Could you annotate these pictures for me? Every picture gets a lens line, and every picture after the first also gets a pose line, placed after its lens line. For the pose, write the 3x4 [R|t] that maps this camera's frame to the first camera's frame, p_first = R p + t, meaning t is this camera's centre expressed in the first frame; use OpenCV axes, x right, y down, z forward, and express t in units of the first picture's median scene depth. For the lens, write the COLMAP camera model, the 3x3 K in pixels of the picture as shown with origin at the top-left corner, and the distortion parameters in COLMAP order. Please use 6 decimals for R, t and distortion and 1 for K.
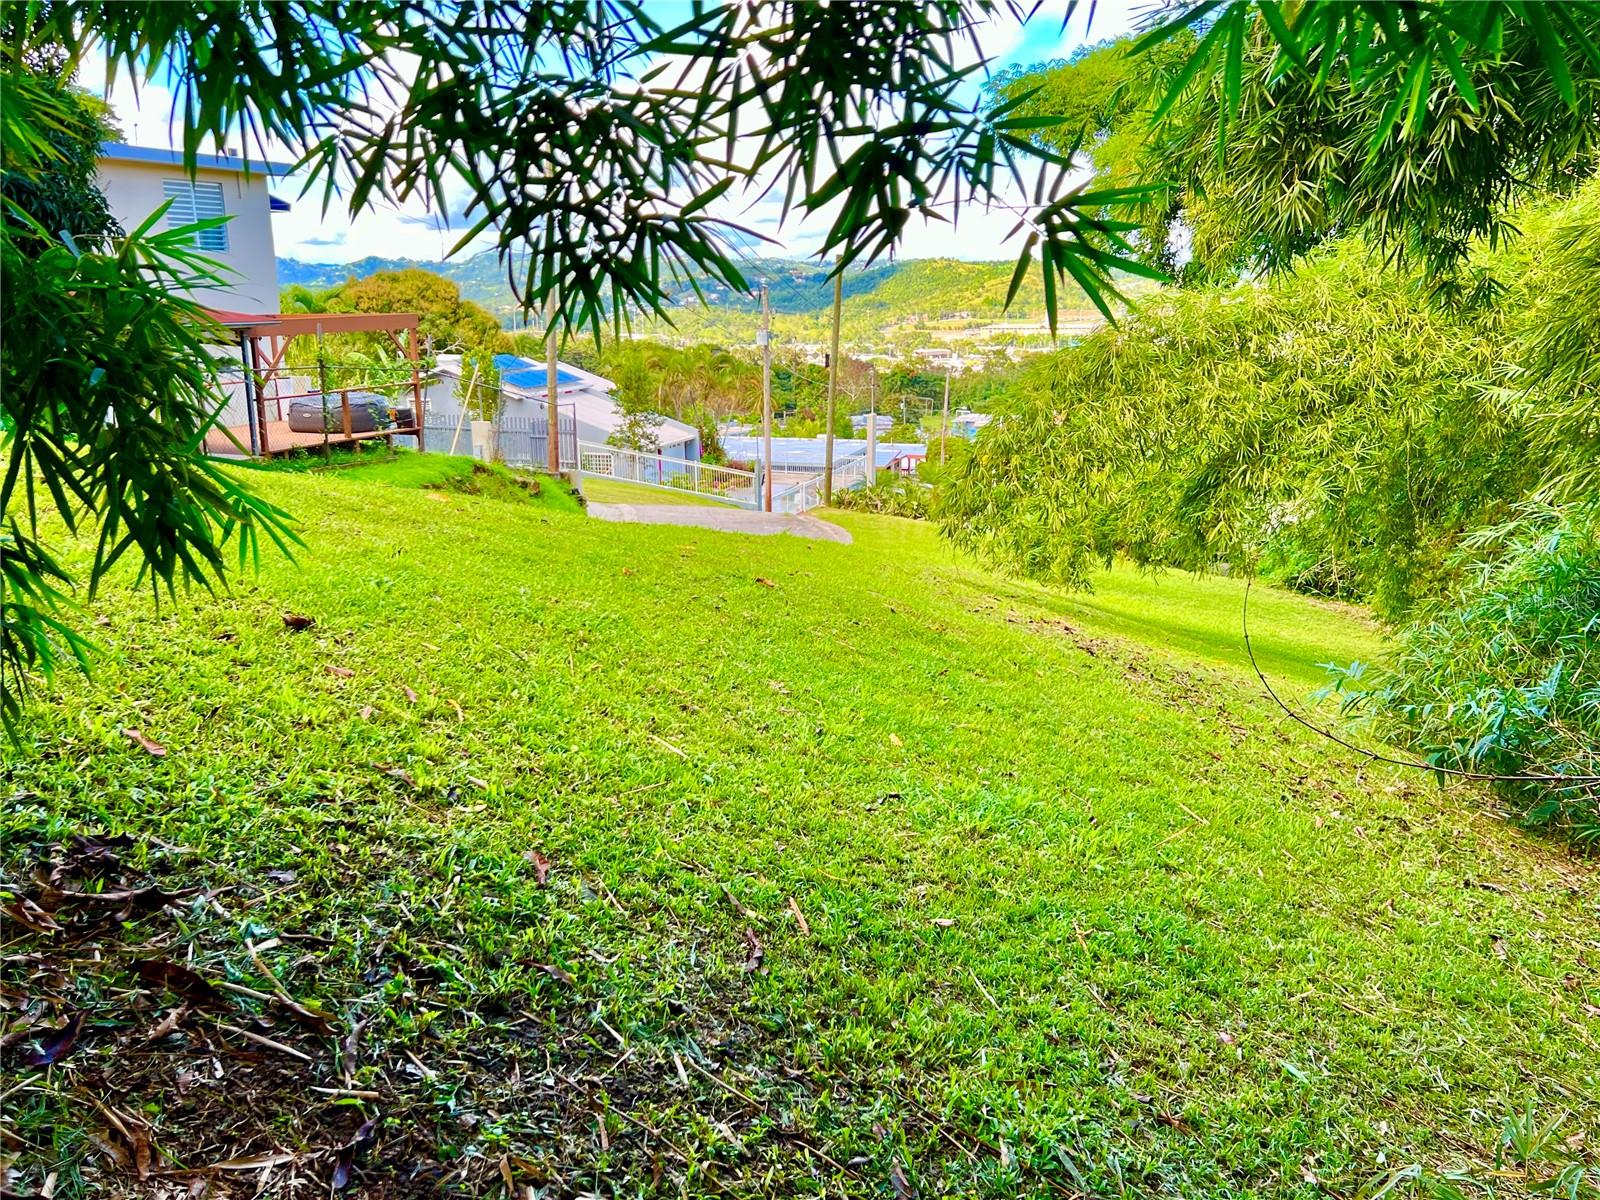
lens RADIAL K [[1342.7, 0, 844.3], [0, 1342.7, 624.7], [0, 0, 1]] dist [0.073653, -0.083202]
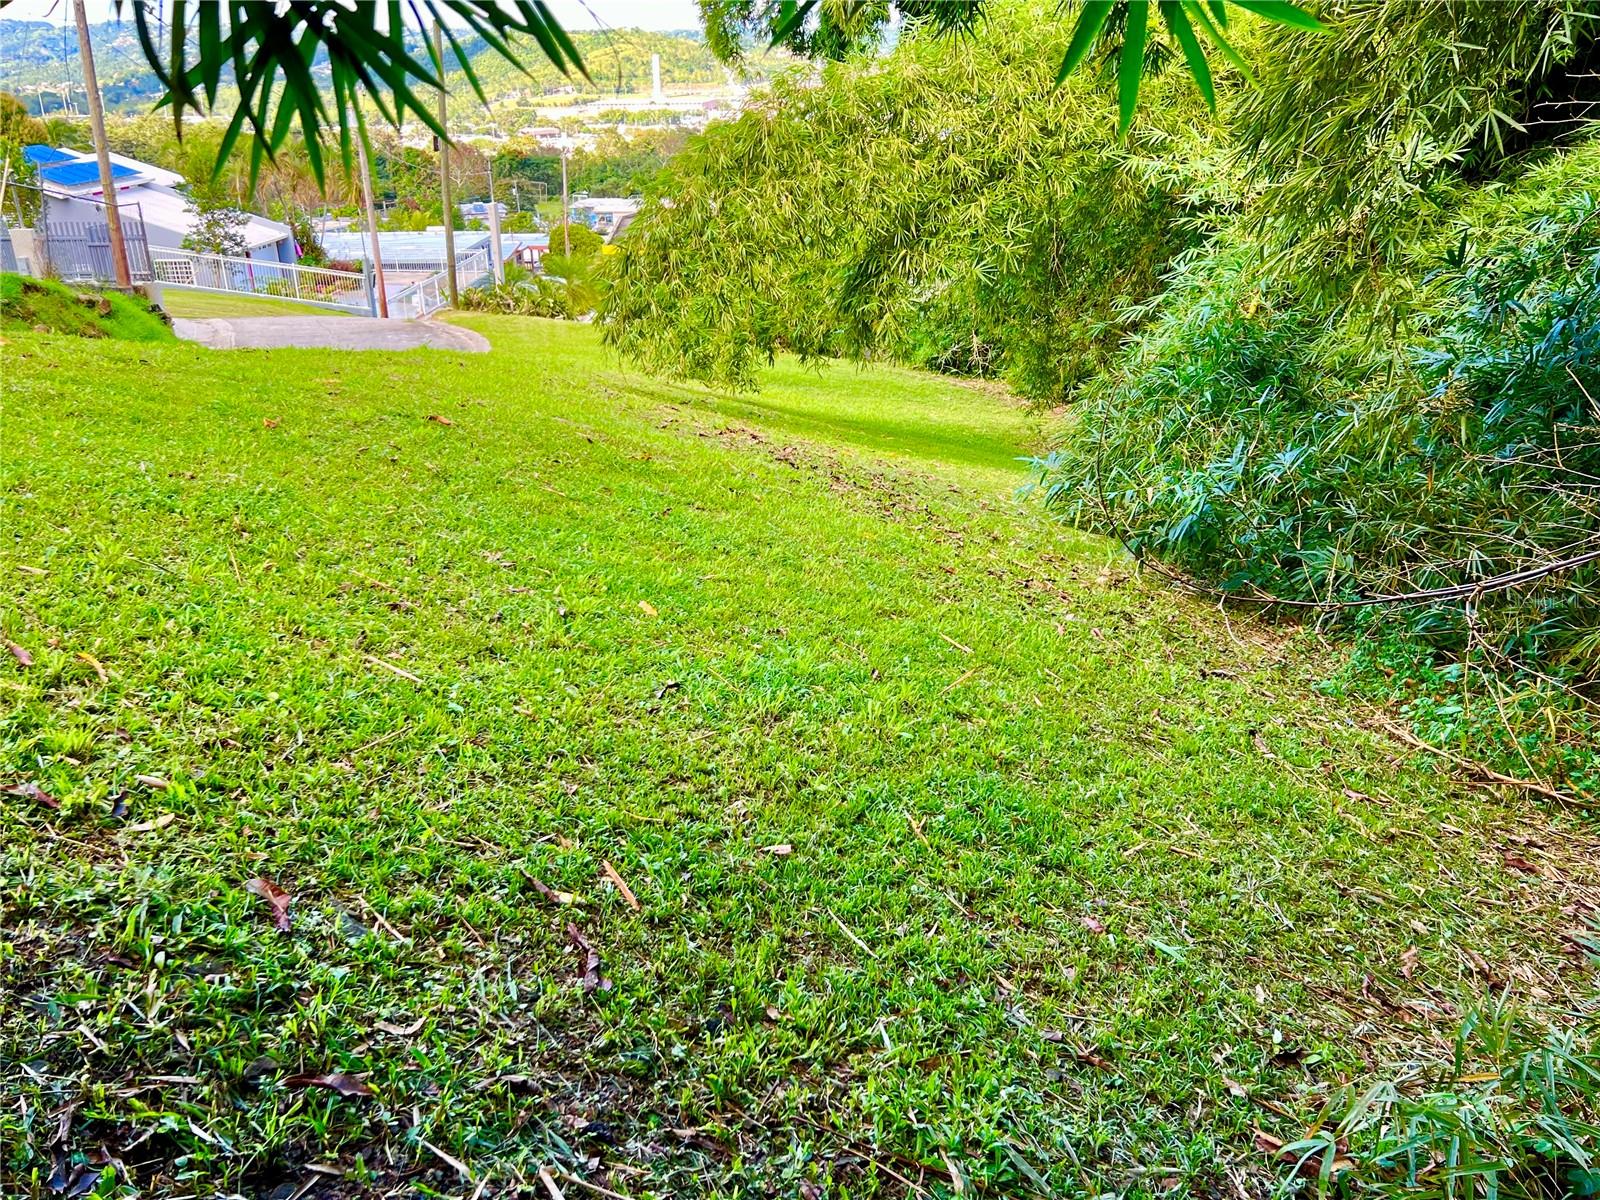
lens RADIAL K [[1342.7, 0, 844.3], [0, 1342.7, 624.7], [0, 0, 1]] dist [0.073653, -0.083202]
pose [[0.963963, -0.110919, 0.241810, -0.060496], [0.073498, 0.984597, 0.158639, -0.038843], [-0.255682, -0.135149, 0.957268, 0.163839]]
